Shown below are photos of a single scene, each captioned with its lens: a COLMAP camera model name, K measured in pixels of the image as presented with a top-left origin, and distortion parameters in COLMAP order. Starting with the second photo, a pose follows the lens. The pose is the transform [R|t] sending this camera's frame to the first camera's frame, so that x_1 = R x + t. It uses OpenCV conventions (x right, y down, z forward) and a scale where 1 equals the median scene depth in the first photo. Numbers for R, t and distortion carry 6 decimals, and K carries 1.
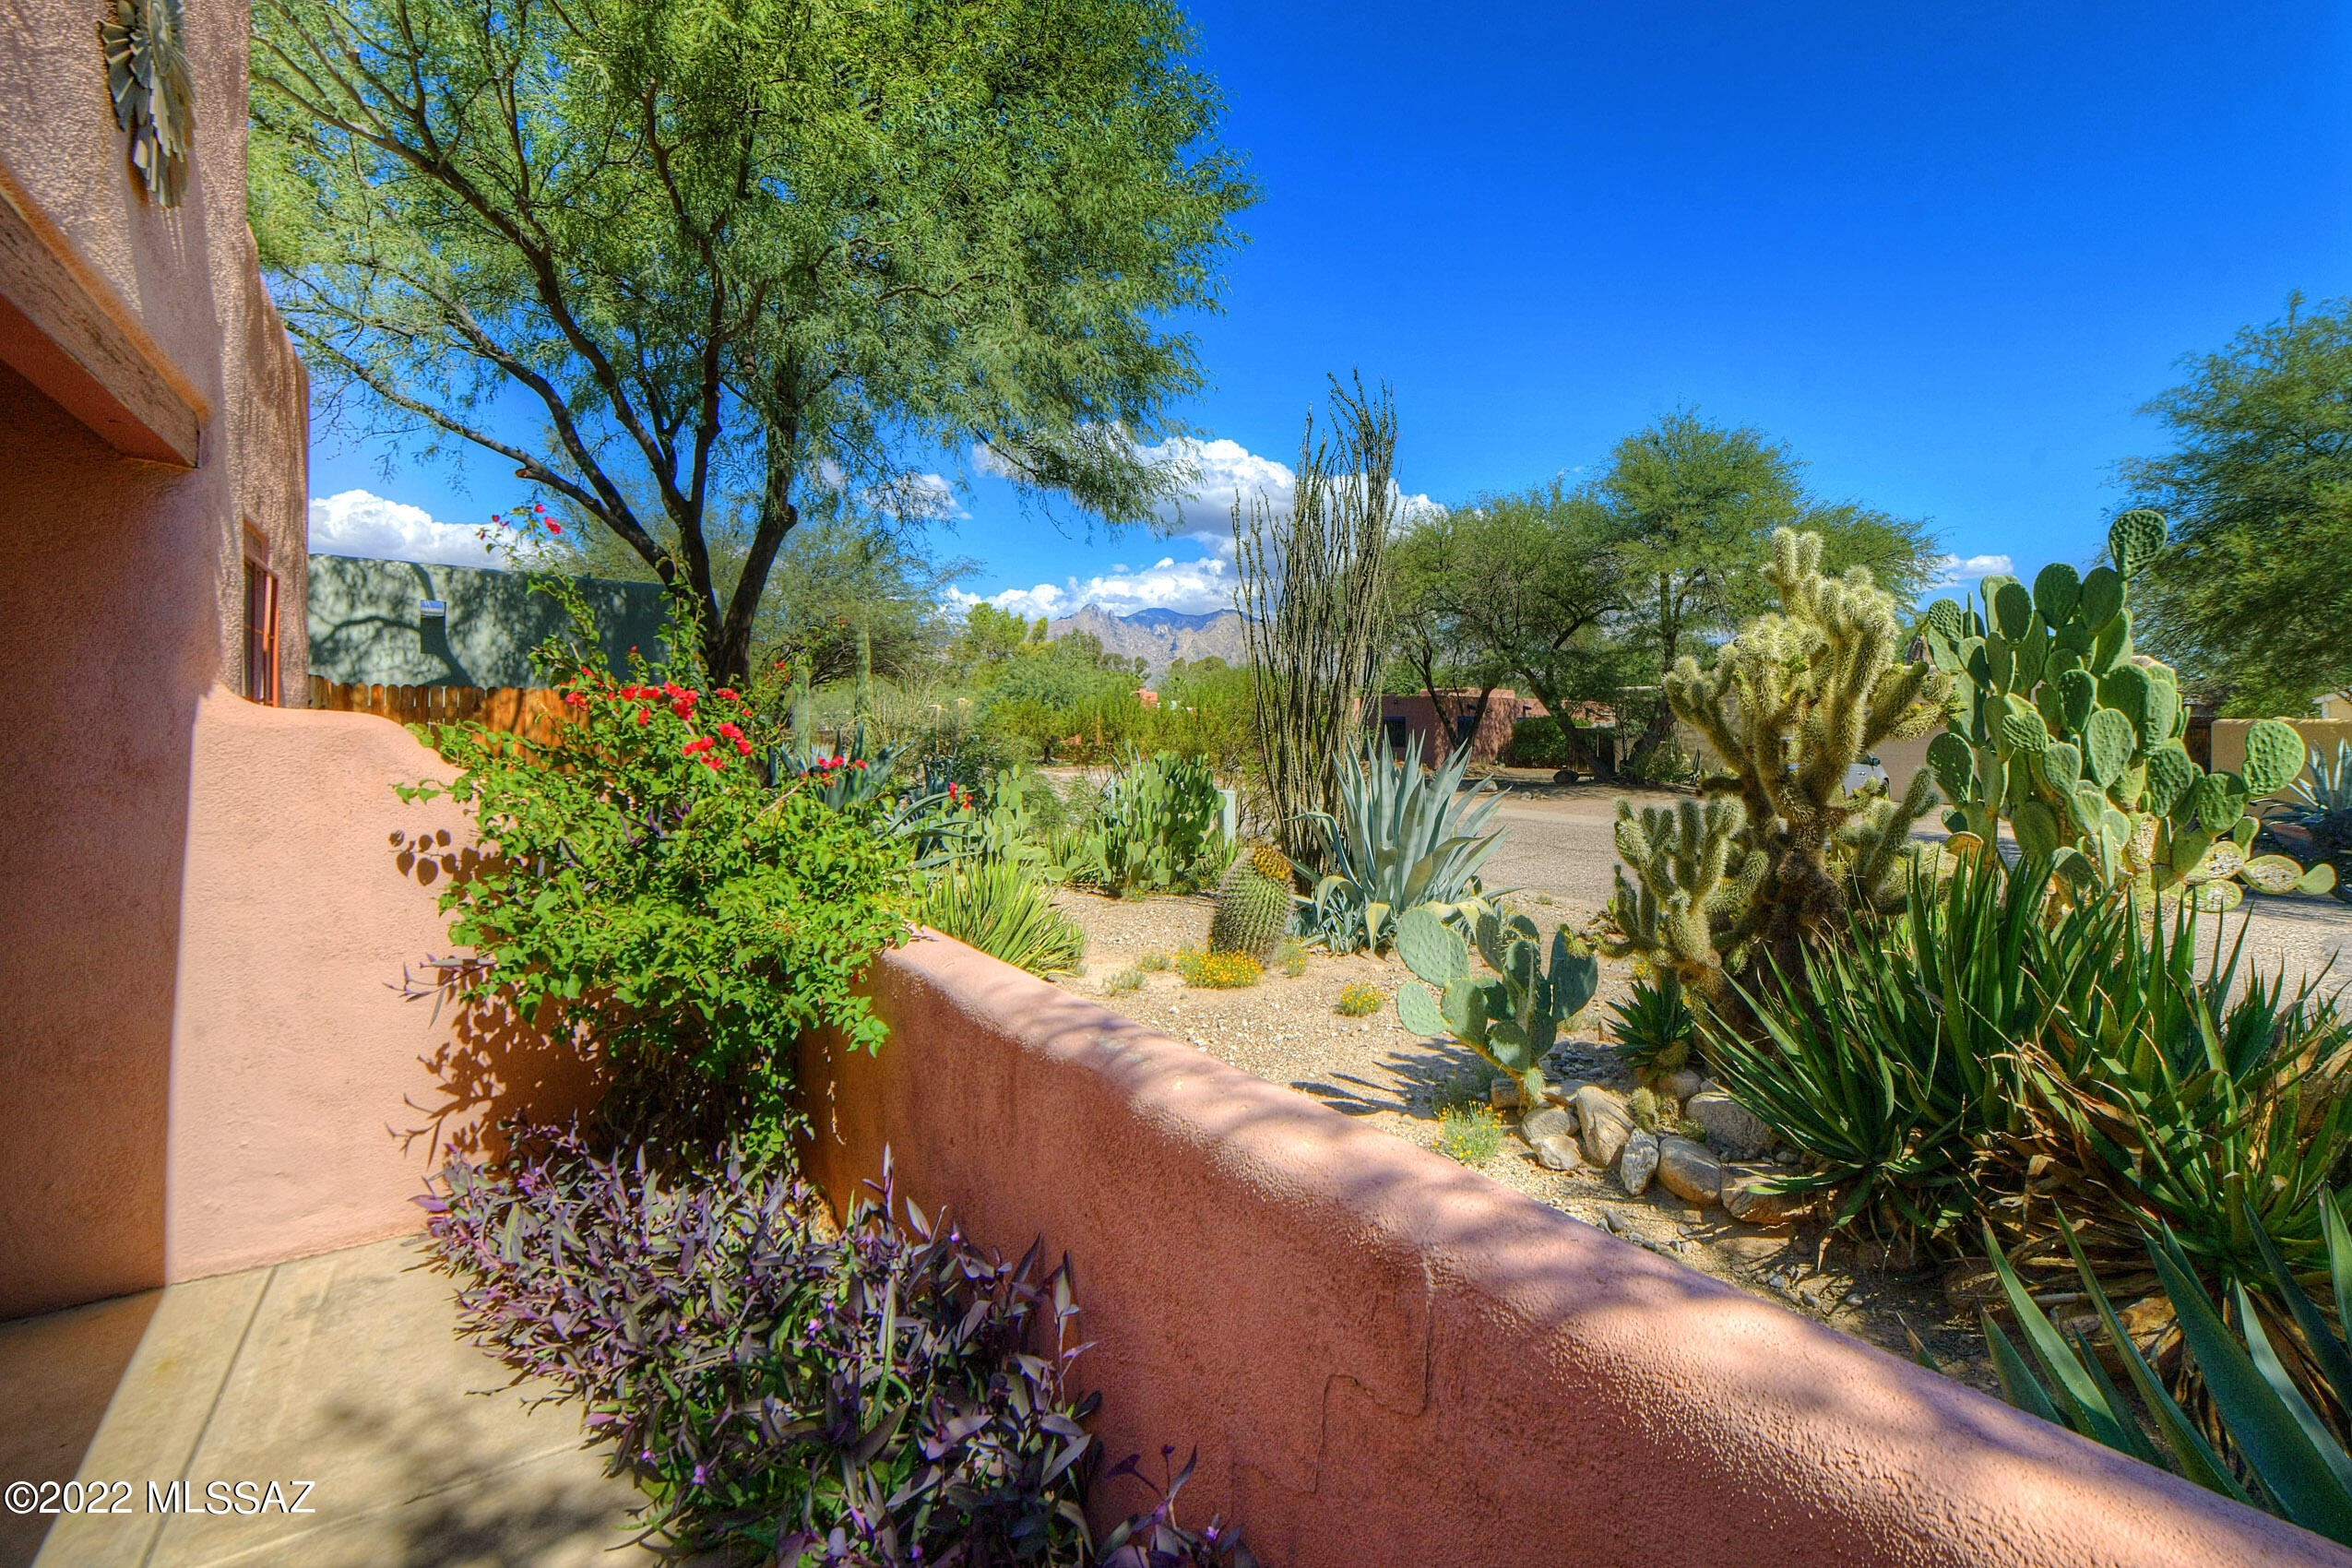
lens RADIAL K [[1081.6, 0, 1182.4], [0, 1081.6, 729.7], [0, 0, 1]] dist [-0.002412, -0.000737]
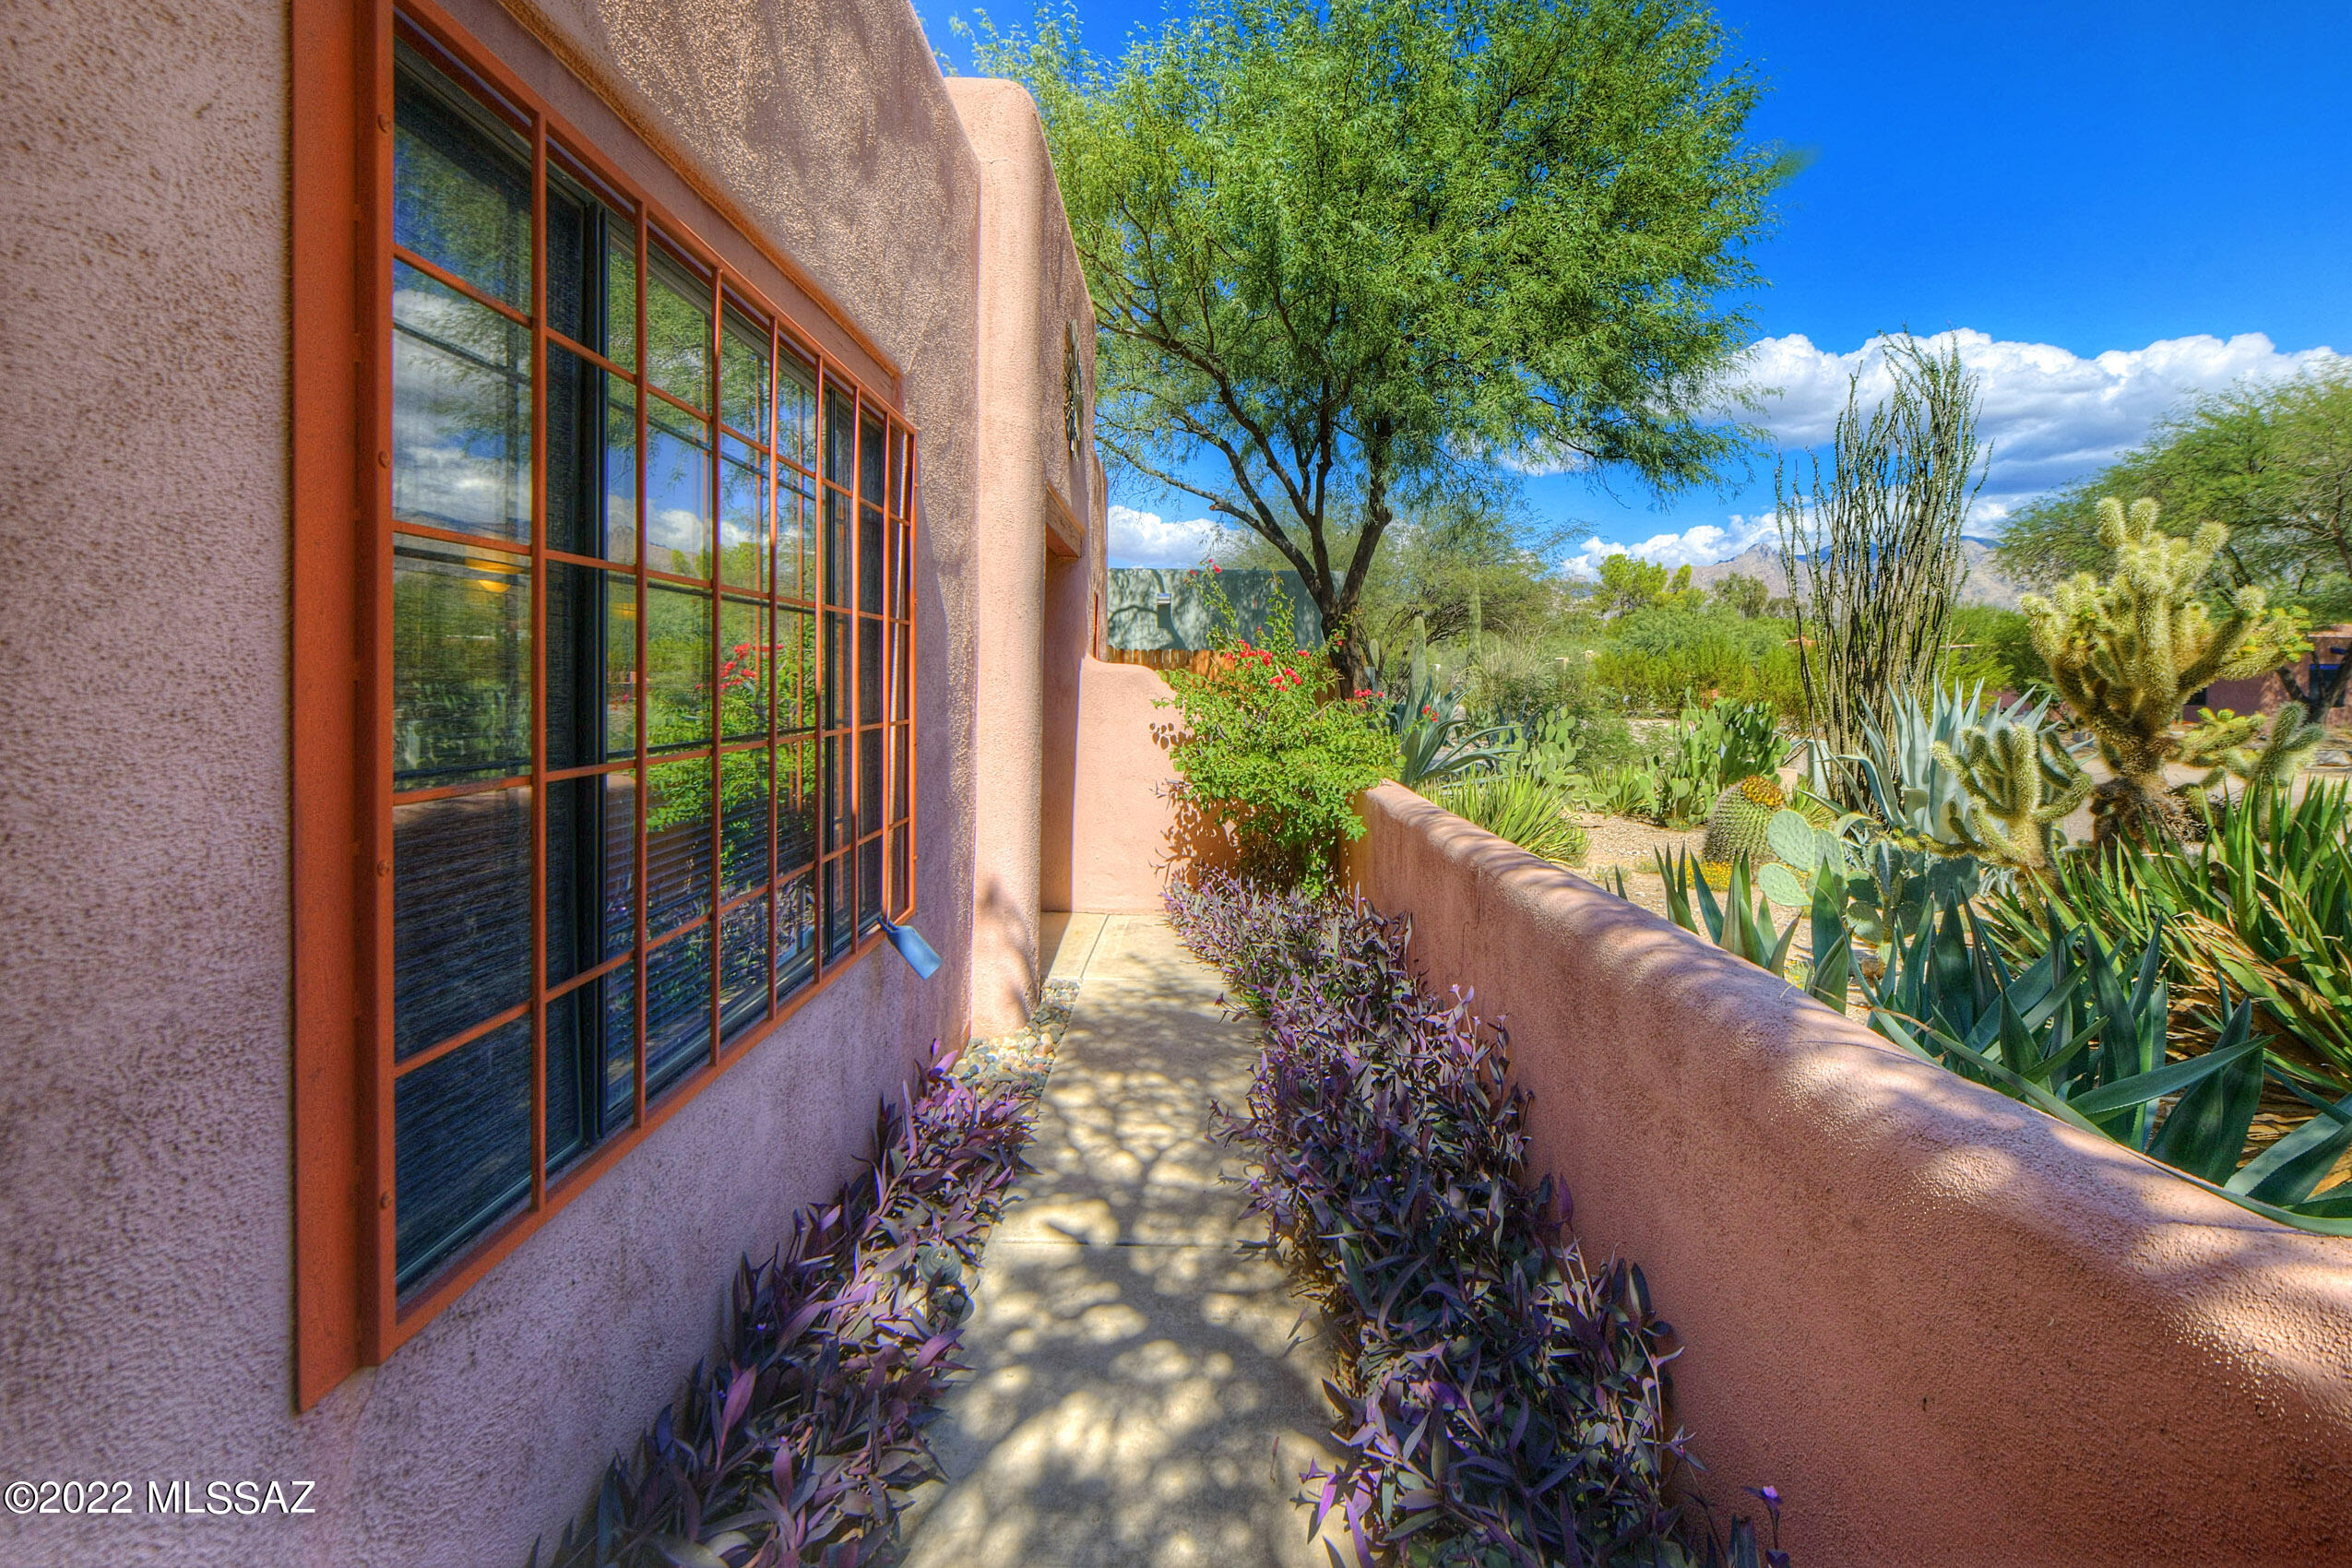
lens RADIAL K [[1081.6, 0, 1182.4], [0, 1081.6, 729.7], [0, 0, 1]] dist [-0.002412, -0.000737]
pose [[0.832735, 0.024608, -0.553125, 0.187176], [-0.000840, 0.999067, 0.043182, 0.007433], [0.553671, -0.035494, 0.831979, -0.277655]]
